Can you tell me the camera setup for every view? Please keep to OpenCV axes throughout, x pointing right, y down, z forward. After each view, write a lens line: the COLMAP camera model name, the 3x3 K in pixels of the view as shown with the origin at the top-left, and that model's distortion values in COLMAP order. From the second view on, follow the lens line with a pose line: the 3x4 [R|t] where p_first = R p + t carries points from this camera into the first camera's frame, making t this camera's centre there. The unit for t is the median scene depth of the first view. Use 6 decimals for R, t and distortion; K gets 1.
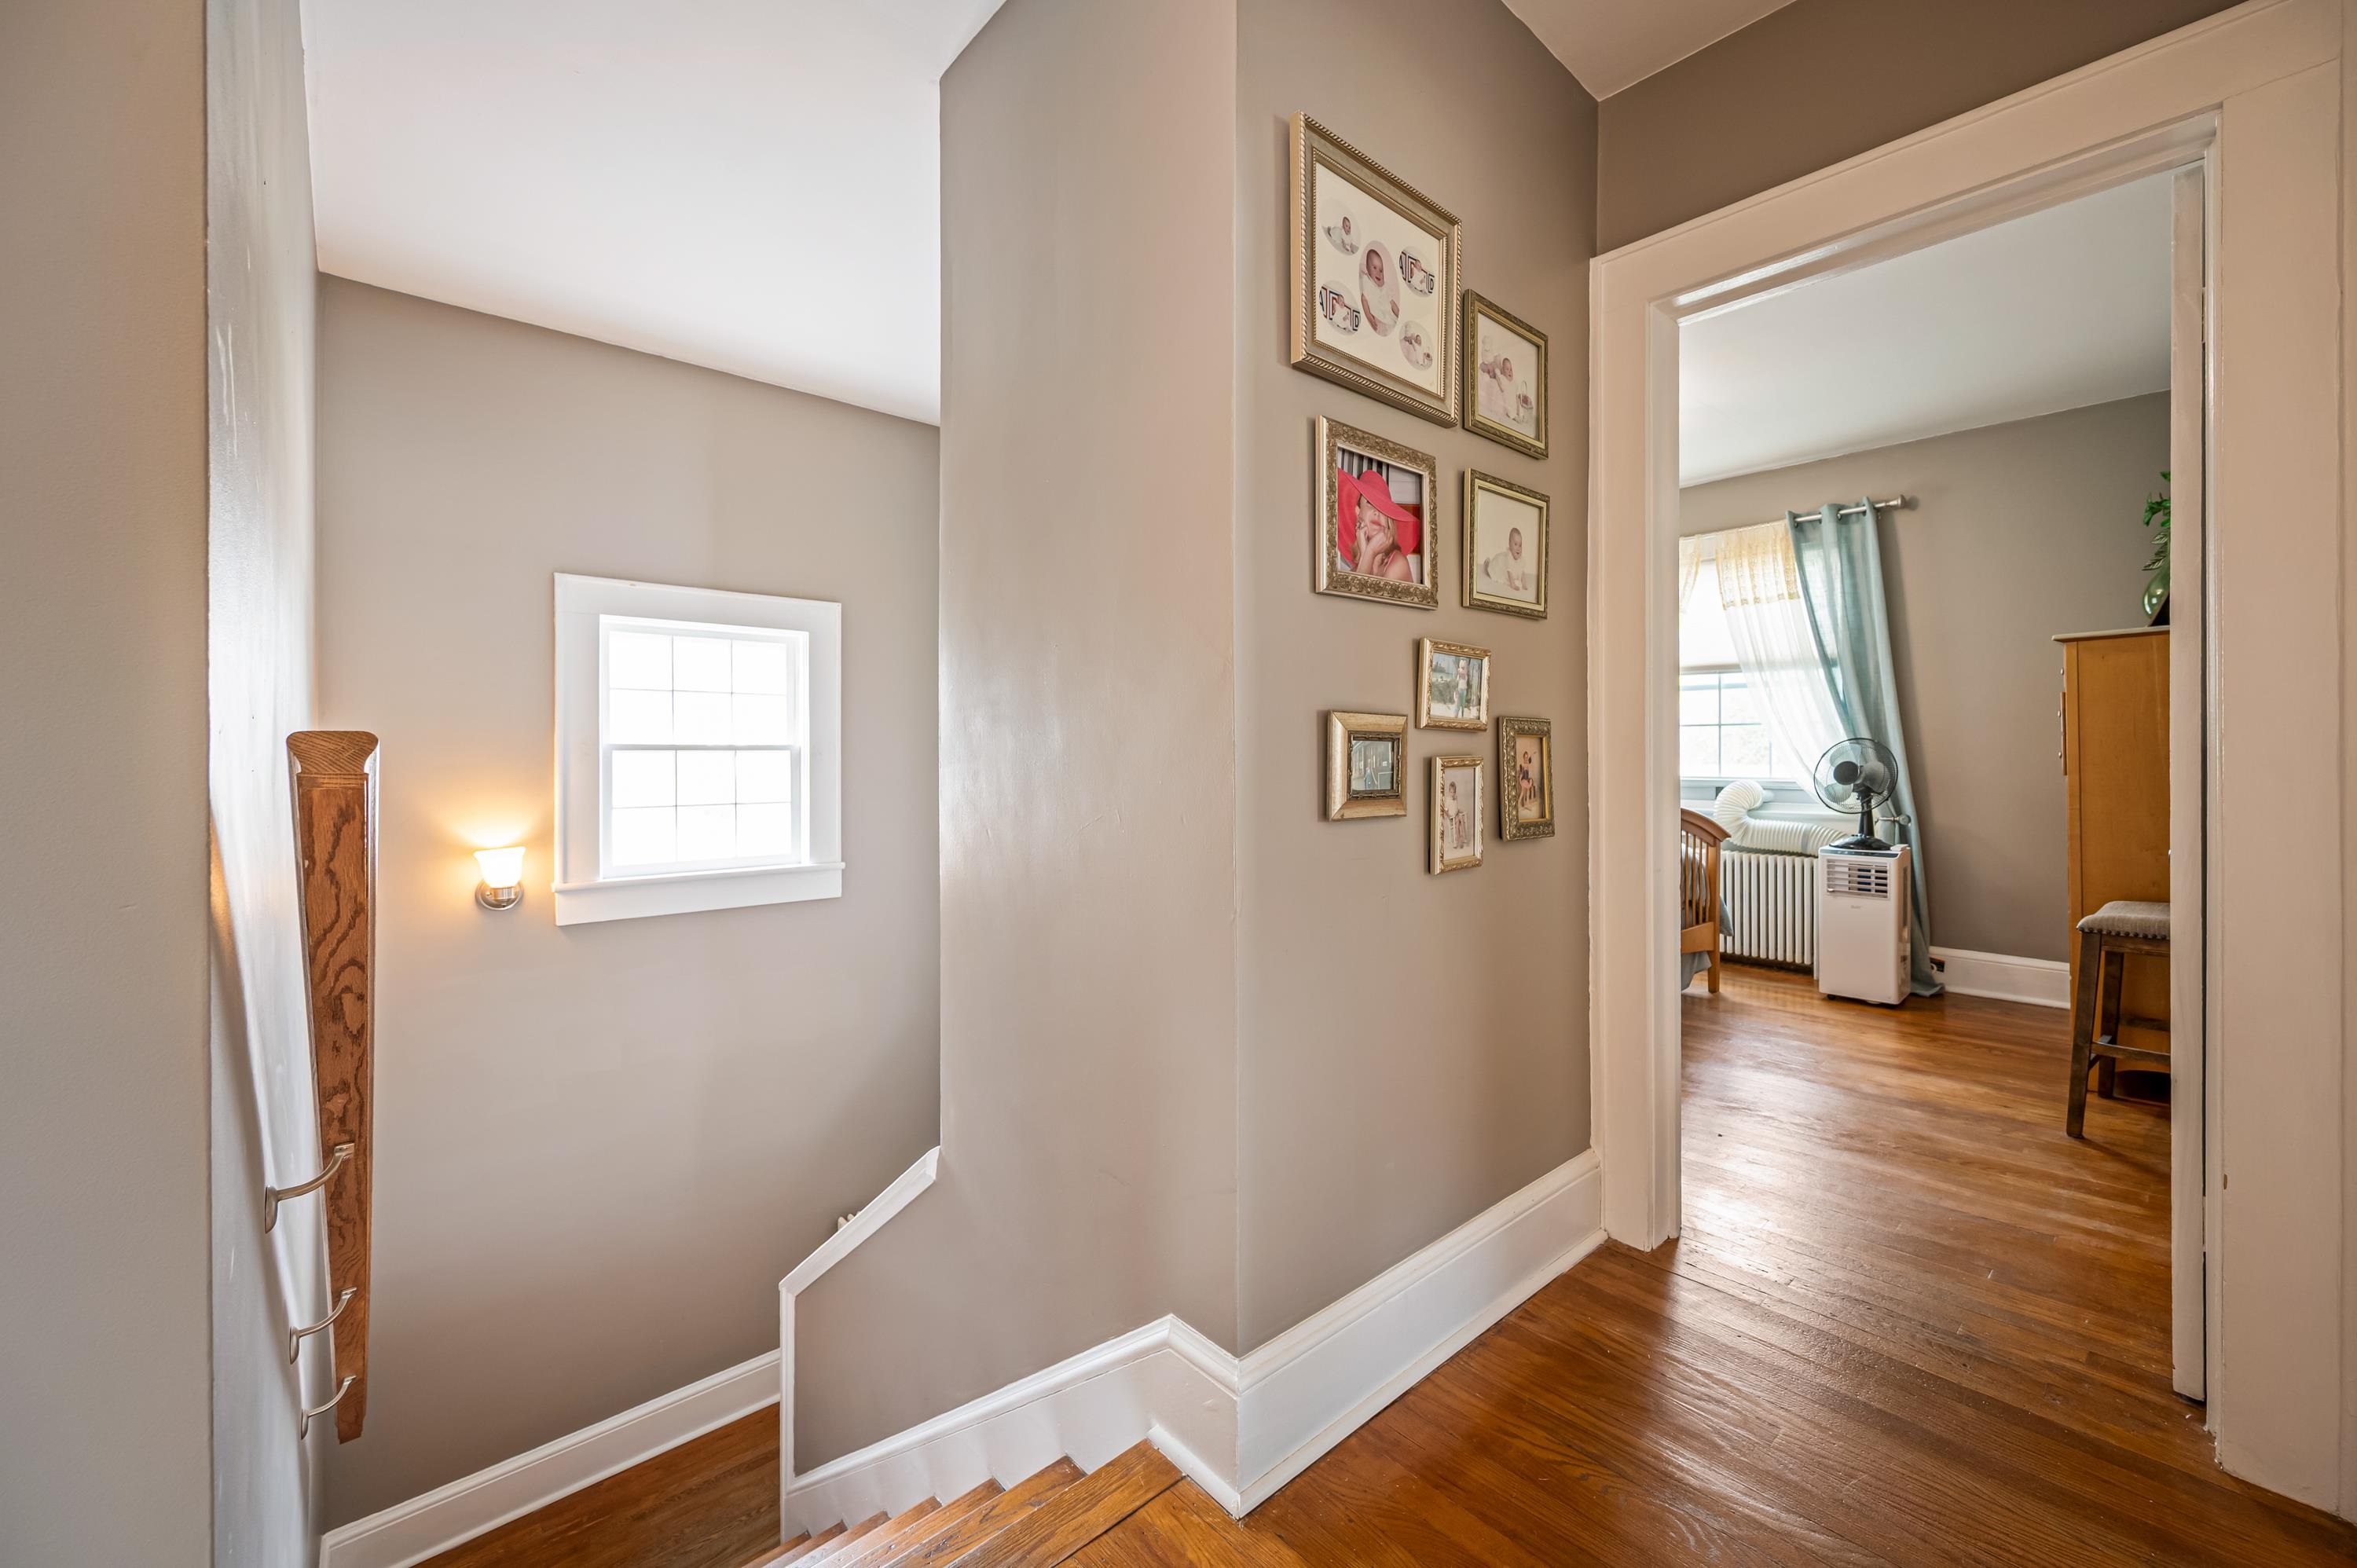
lens RADIAL K [[924.3, 0, 1181.9], [0, 924.3, 760.9], [0, 0, 1]] dist [-0.001538, -0.000201]
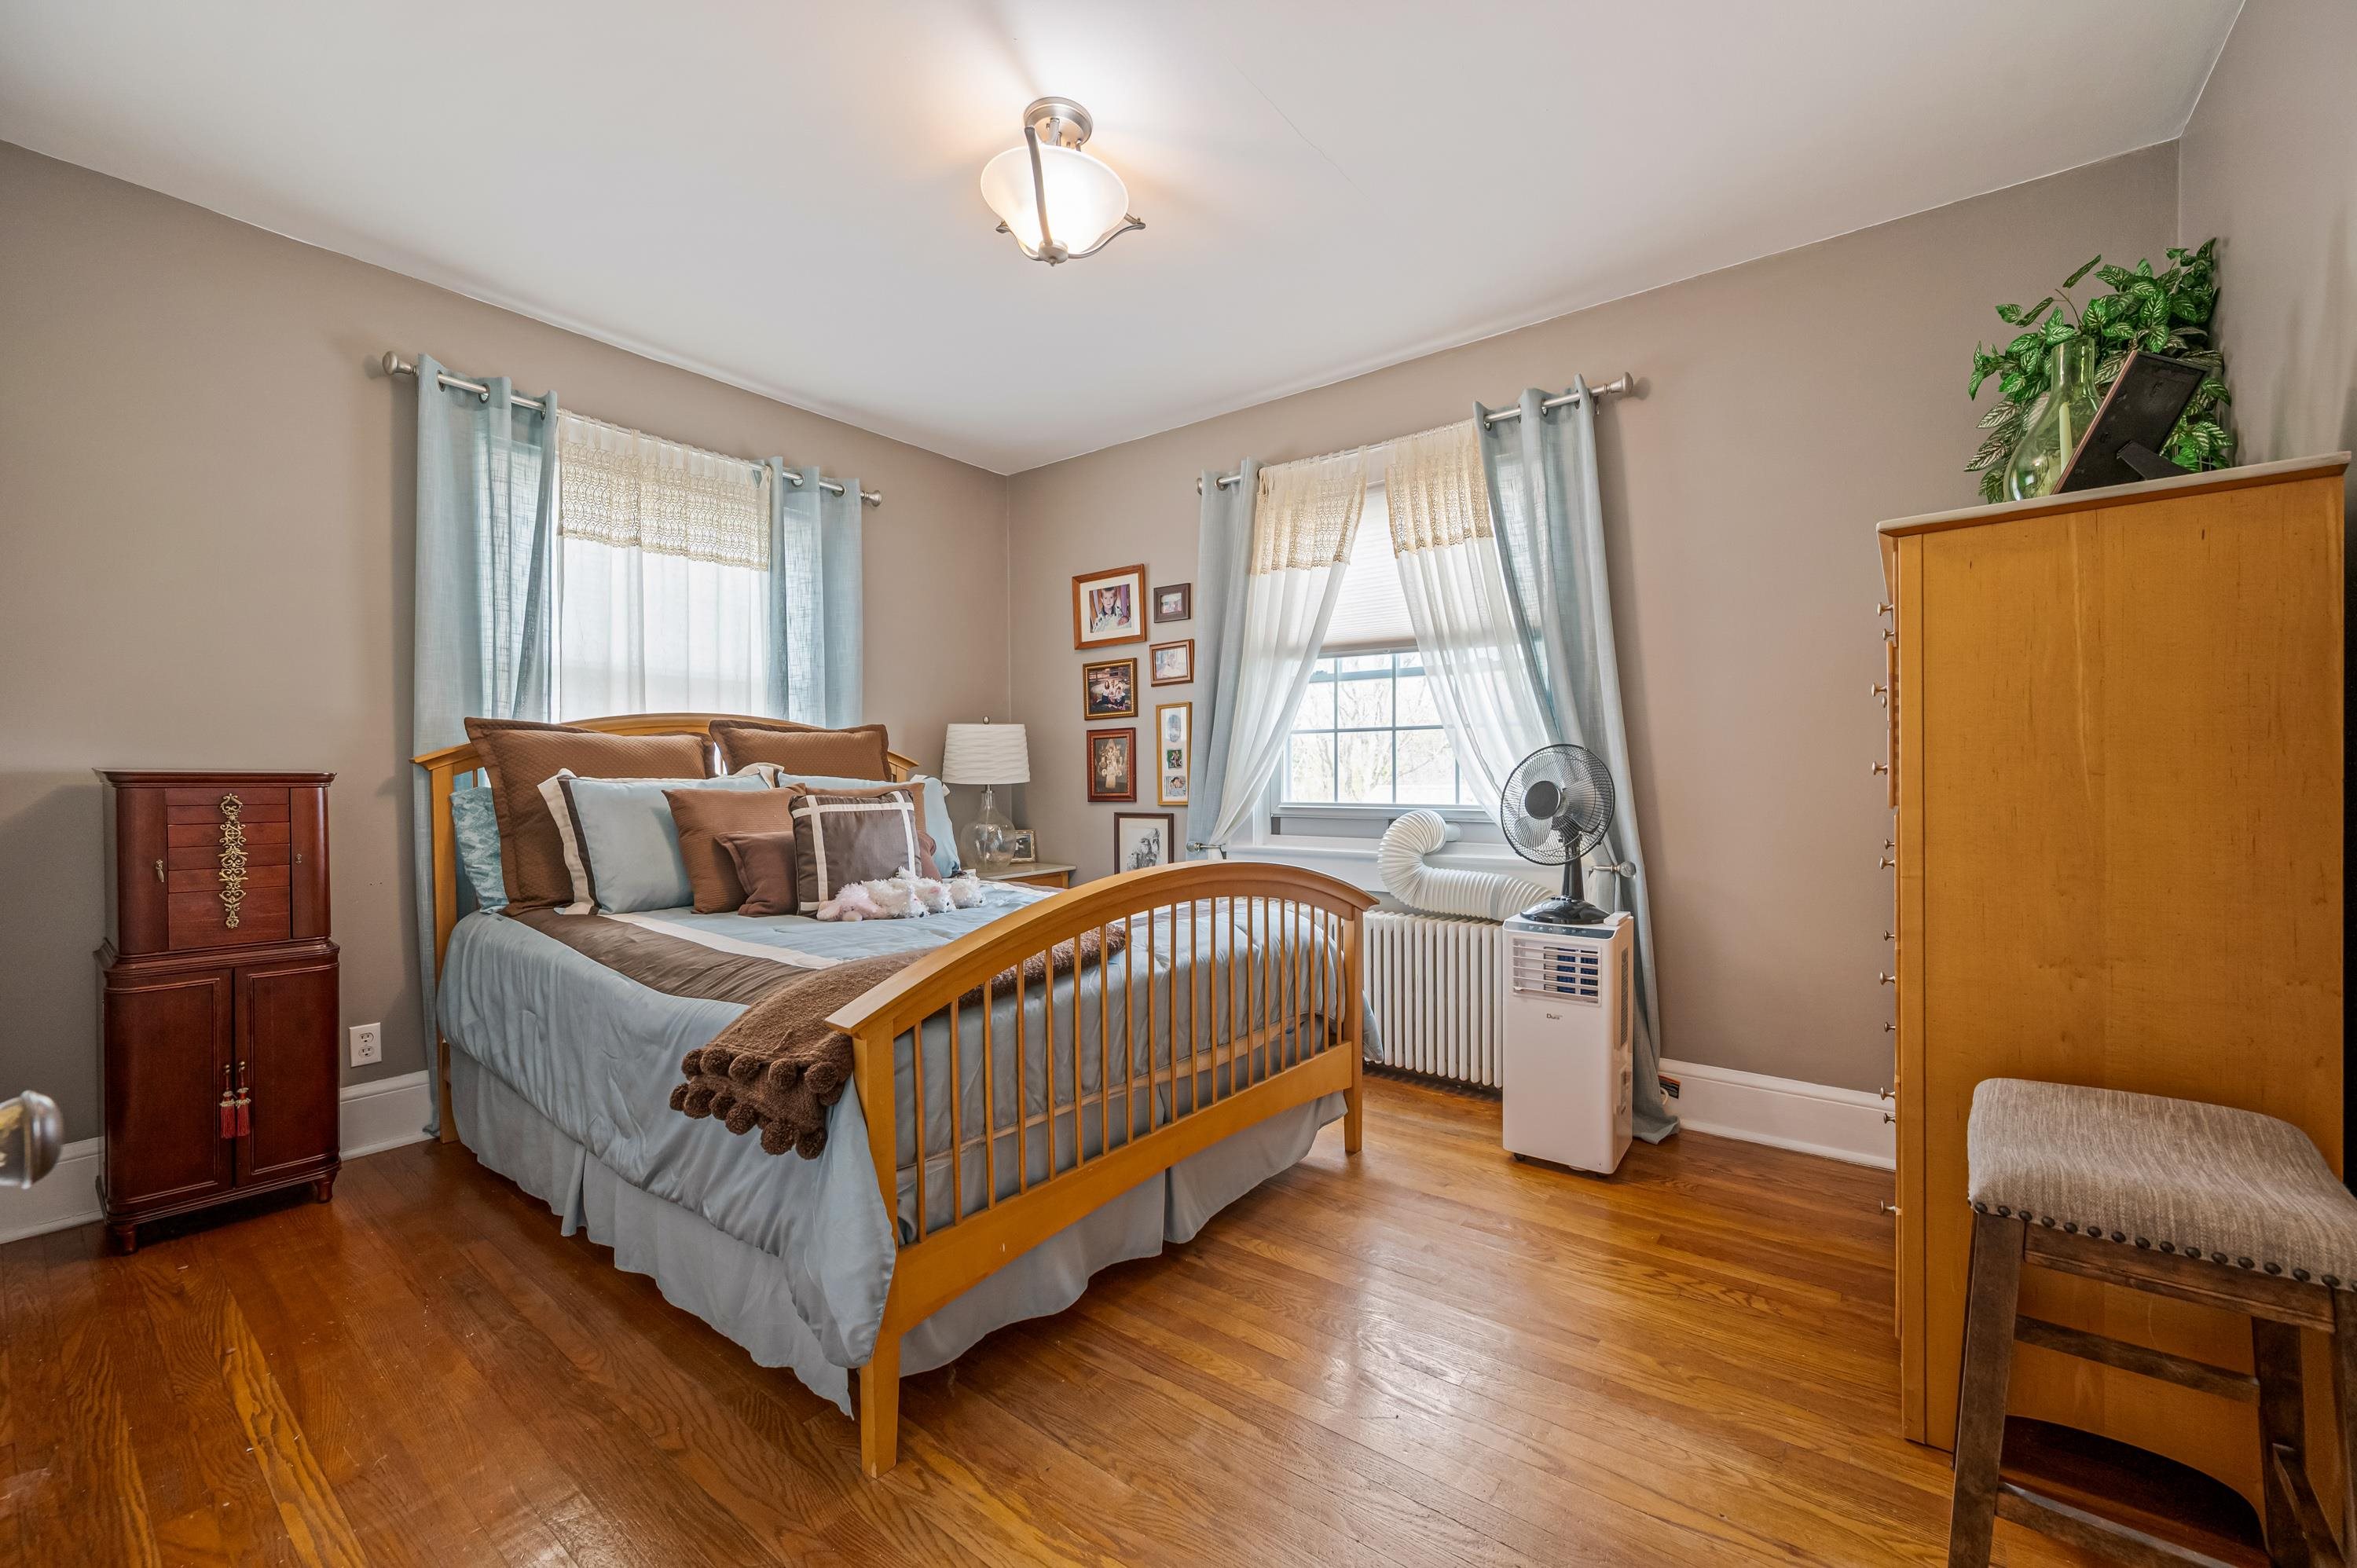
lens RADIAL K [[929.7, 0, 1176.5], [0, 929.7, 789.1], [0, 0, 1]] dist [0.001286, -0.000023]
pose [[0.980874, 0.003292, 0.194614, 0.336106], [-0.004547, 0.999972, 0.006006, 0.003080], [-0.194589, -0.006776, 0.980862, 0.410047]]
